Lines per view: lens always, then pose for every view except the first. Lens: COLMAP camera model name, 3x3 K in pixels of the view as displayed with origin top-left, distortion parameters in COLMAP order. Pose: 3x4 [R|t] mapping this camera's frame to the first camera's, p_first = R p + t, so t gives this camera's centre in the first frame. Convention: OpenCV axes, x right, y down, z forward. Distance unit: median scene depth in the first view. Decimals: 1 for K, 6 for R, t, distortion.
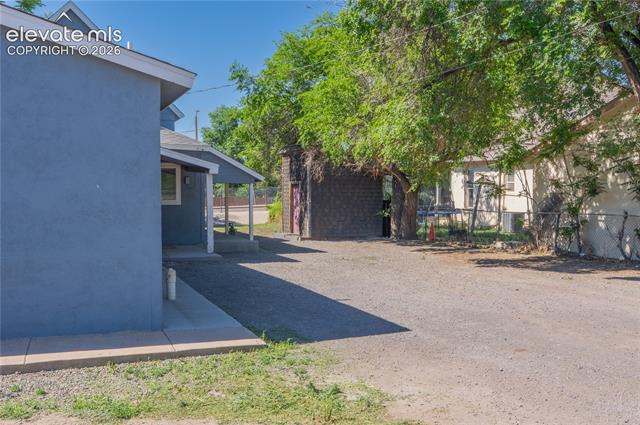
lens RADIAL K [[669.1, 0, 319.3], [0, 669.1, 210.5], [0, 0, 1]] dist [0.002756, 0.000000]
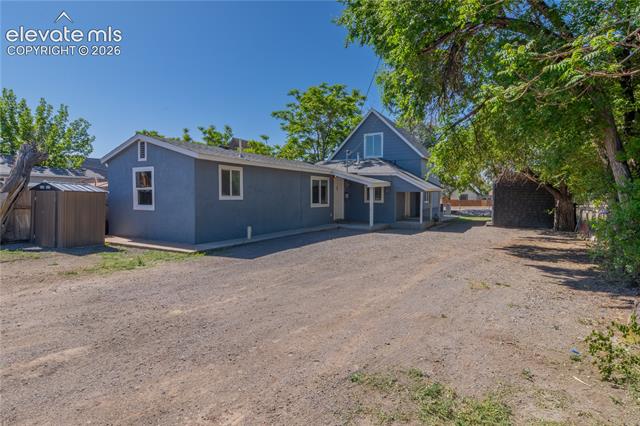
lens RADIAL K [[347.2, 0, 319.5], [0, 347.2, 212.4], [0, 0, 1]] dist [-0.004281, 0.004080]
pose [[0.631060, 0.036108, -0.774894, 1.309093], [-0.023340, 0.999348, 0.027560, -0.011533], [0.775383, 0.000694, 0.631491, 0.528086]]
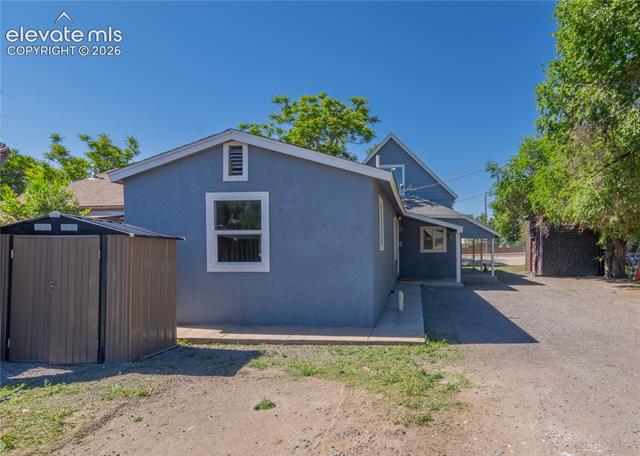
lens RADIAL K [[415.1, 0, 352.3], [0, 415.1, 255.7], [0, 0, 1]] dist [-0.001745, 0.007536]
pose [[0.900576, 0.006253, -0.434653, 0.041975], [-0.006403, 0.999979, 0.001119, -0.000373], [0.434651, 0.001775, 0.900597, 0.012373]]
